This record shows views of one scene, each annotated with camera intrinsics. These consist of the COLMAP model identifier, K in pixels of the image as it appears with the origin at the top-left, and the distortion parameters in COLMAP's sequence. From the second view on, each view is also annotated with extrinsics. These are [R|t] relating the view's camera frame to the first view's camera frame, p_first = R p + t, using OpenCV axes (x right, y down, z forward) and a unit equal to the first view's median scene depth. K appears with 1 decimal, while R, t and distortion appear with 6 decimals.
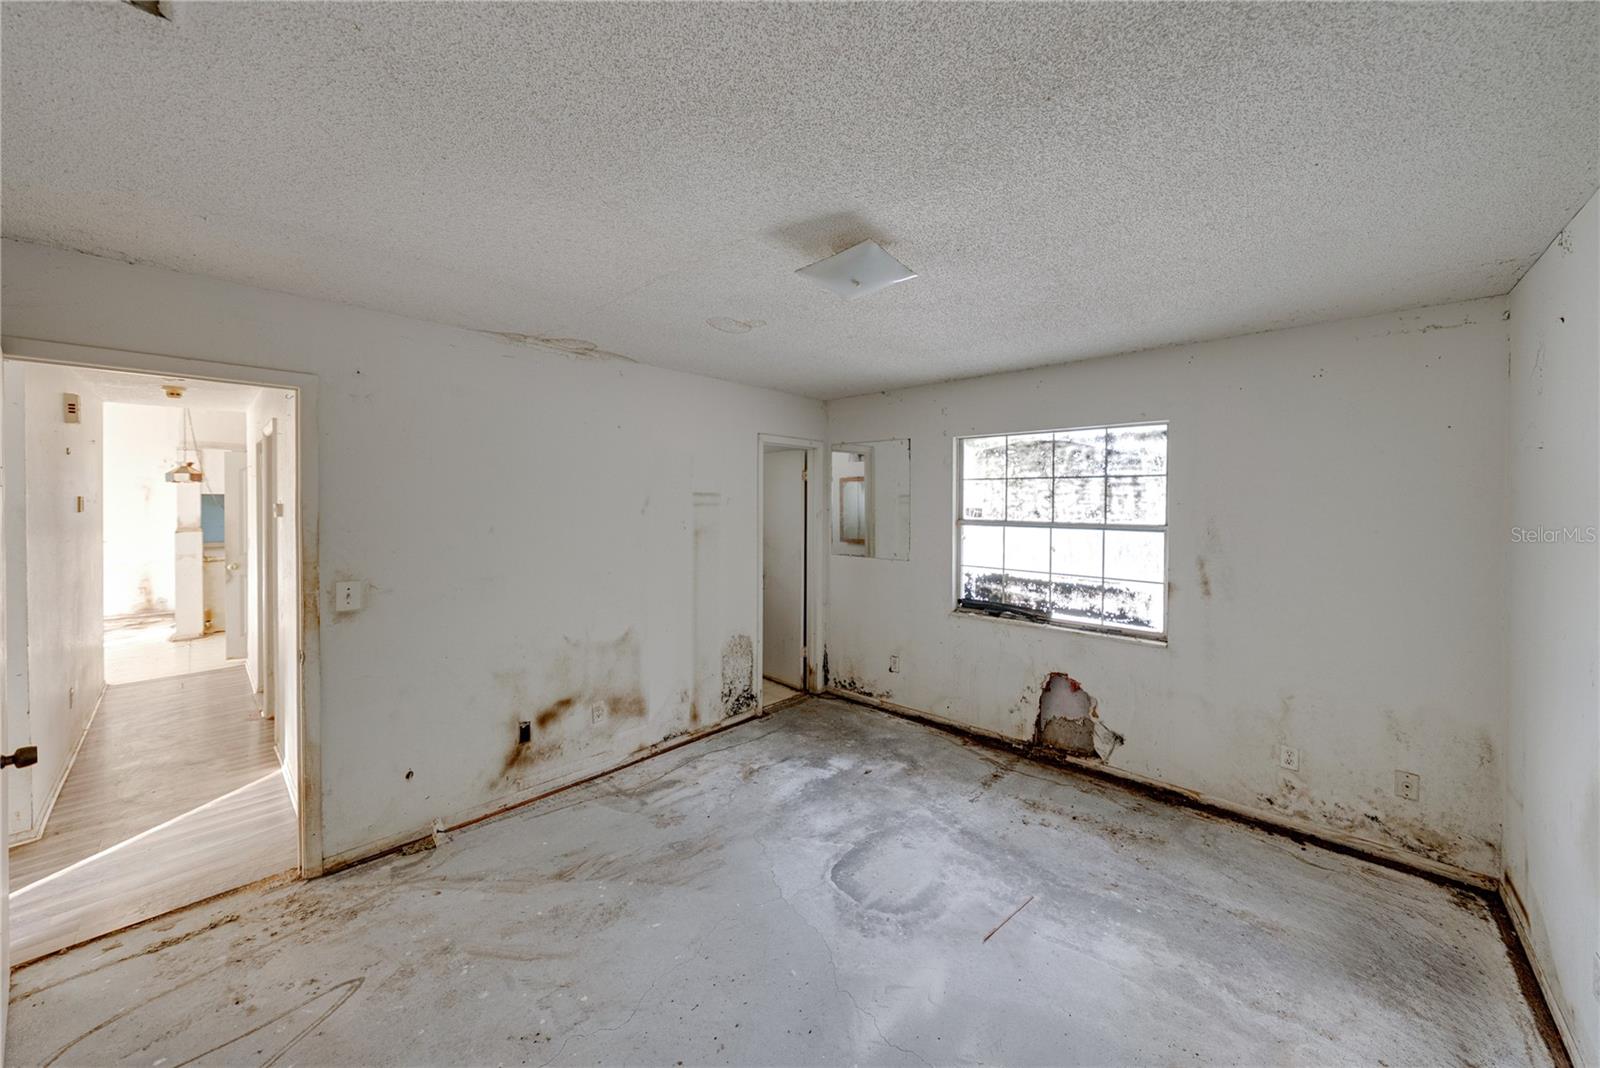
lens RADIAL K [[578.6, 0, 799.4], [0, 578.6, 513.5], [0, 0, 1]] dist [-0.000312, 0.000082]
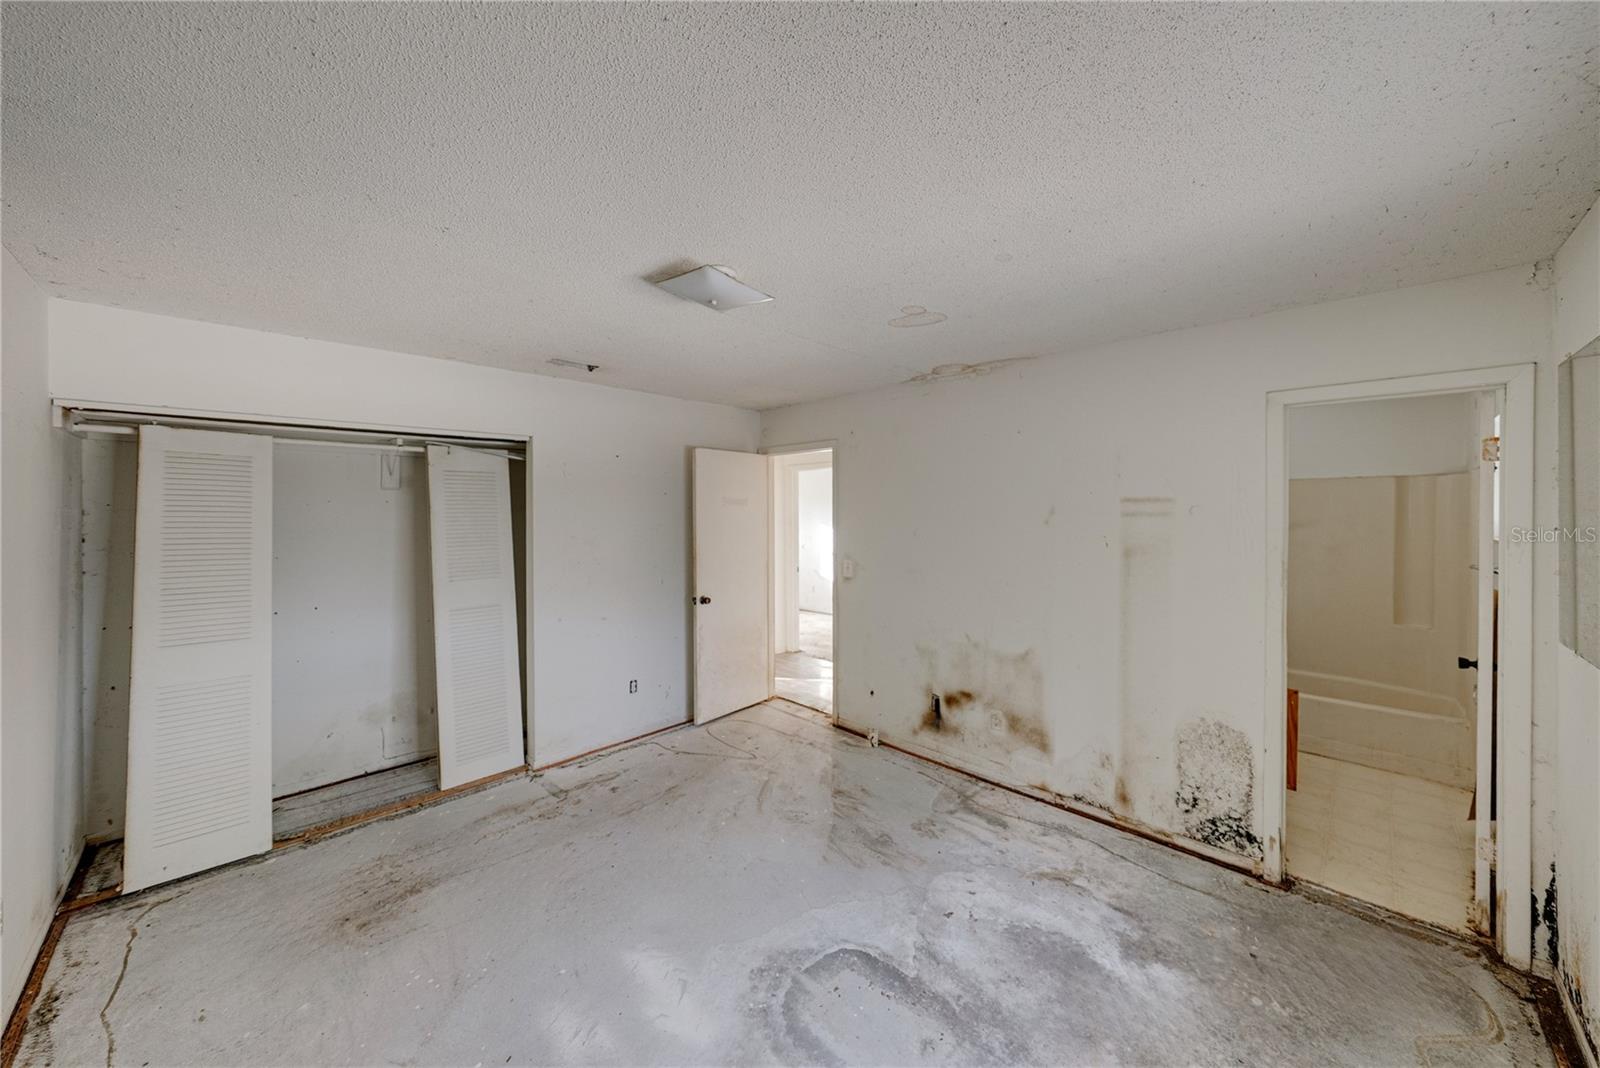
lens RADIAL K [[595.2, 0, 829.3], [0, 595.2, 518.8], [0, 0, 1]] dist [-0.000976, -0.000038]
pose [[-0.036805, 0.010007, -0.999272, 0.651556], [-0.018618, 0.999769, 0.010698, -0.011907], [0.999149, 0.018999, -0.036610, 0.697871]]
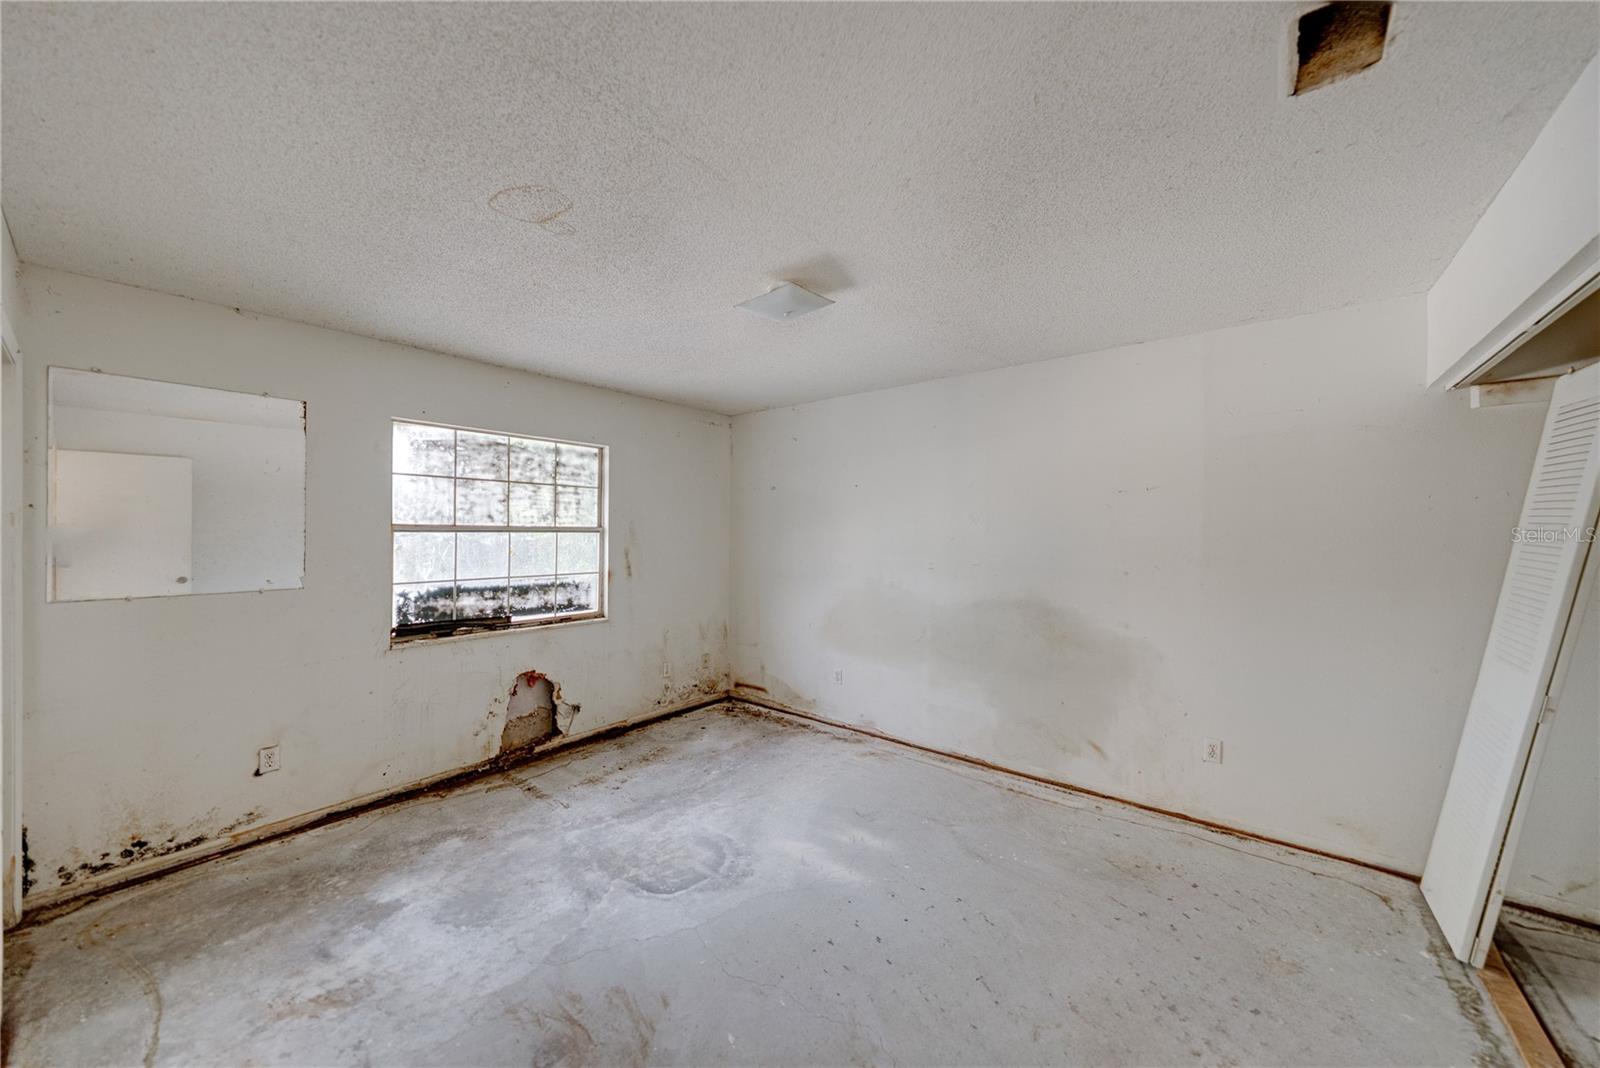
lens RADIAL K [[545.6, 0, 830.2], [0, 545.6, 539.1], [0, 0, 1]] dist [0.000008, 0.000094]
pose [[-0.089420, -0.018510, 0.995822, -0.584398], [0.019038, 0.999613, 0.020290, 0.030427], [-0.995812, 0.020773, -0.089033, 0.564682]]
